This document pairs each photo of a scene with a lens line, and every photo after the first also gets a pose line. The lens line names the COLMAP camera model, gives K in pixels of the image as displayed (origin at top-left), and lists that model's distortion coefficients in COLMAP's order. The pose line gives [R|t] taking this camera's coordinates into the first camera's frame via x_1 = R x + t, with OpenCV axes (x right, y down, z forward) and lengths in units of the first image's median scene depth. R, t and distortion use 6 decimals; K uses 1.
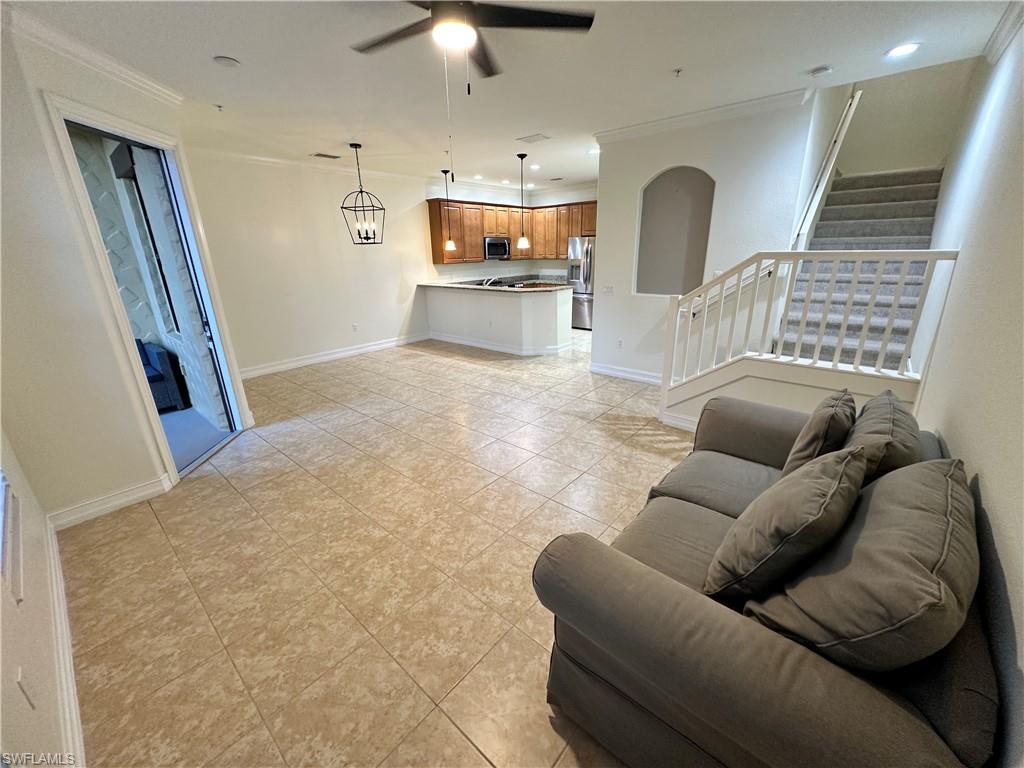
lens RADIAL K [[406.6, 0, 516.3], [0, 406.6, 385.4], [0, 0, 1]] dist [-0.002212, -0.000073]
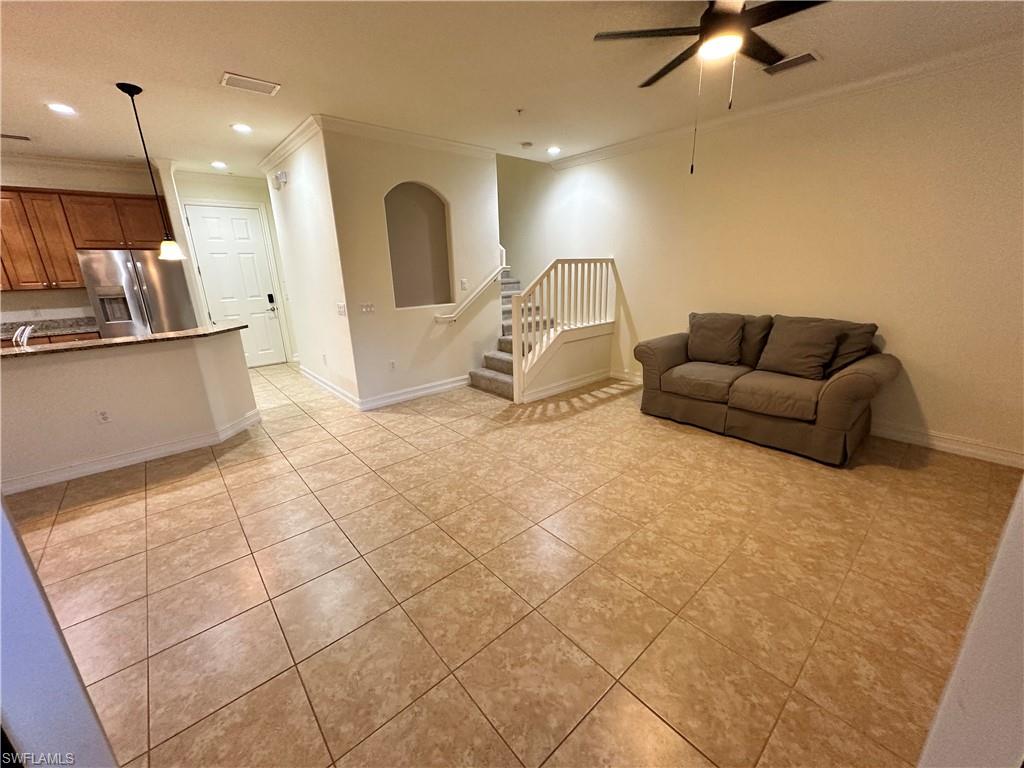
lens RADIAL K [[406.6, 0, 510.9], [0, 406.6, 383.5], [0, 0, 1]] dist [-0.002212, -0.000073]
pose [[0.147522, -0.262113, 0.953695, -0.497775], [0.338996, 0.919239, 0.200205, -0.138078], [-0.929149, 0.293764, 0.224463, 0.499119]]
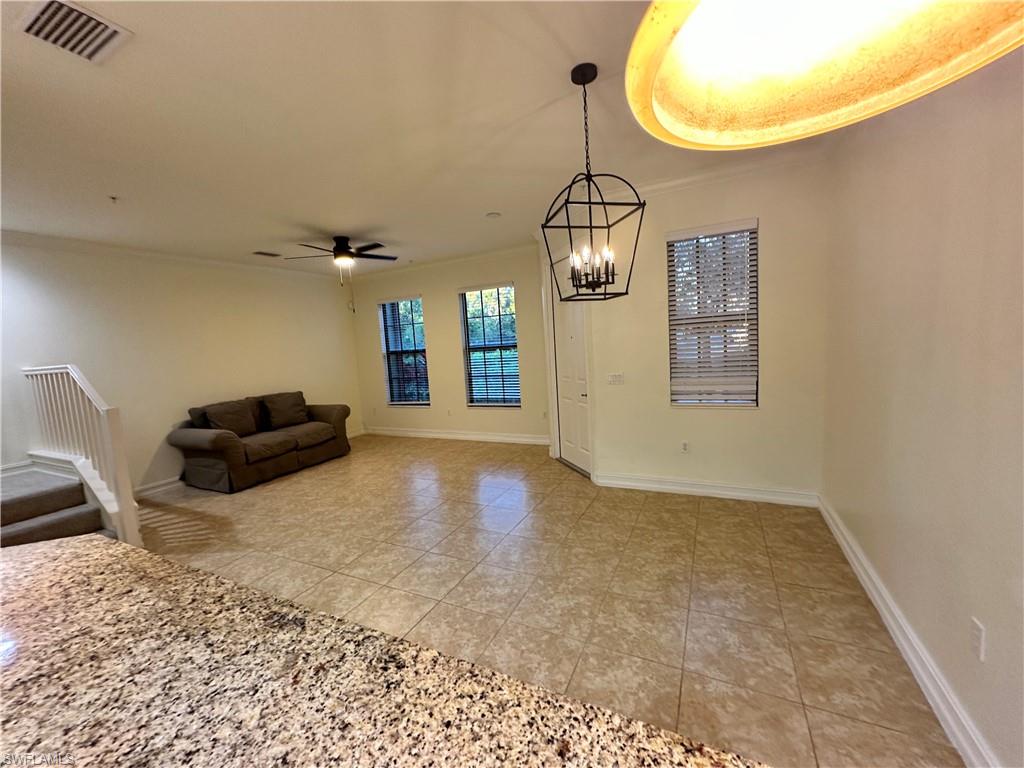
lens RADIAL K [[406.6, 0, 513.0], [0, 406.6, 383.7], [0, 0, 1]] dist [-0.002212, -0.000073]
pose [[-0.966757, 0.106135, -0.232630, -0.159331], [0.000908, 0.911206, 0.411951, -0.385950], [0.255696, 0.398045, -0.881011, 1.208214]]
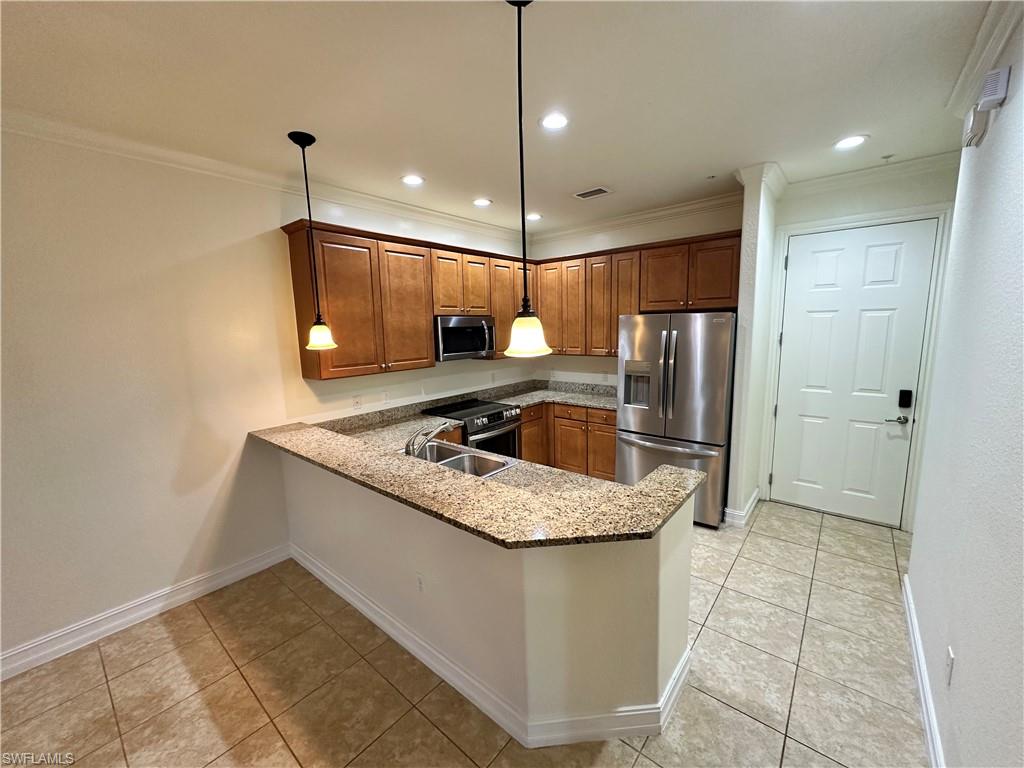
lens RADIAL K [[406.6, 0, 513.8], [0, 406.6, 381.9], [0, 0, 1]] dist [-0.002212, -0.000073]
pose [[0.999868, -0.005618, 0.015265, 0.002809], [0.008296, 0.983358, -0.181490, -0.282049], [-0.013991, 0.181593, 0.983274, 0.767235]]
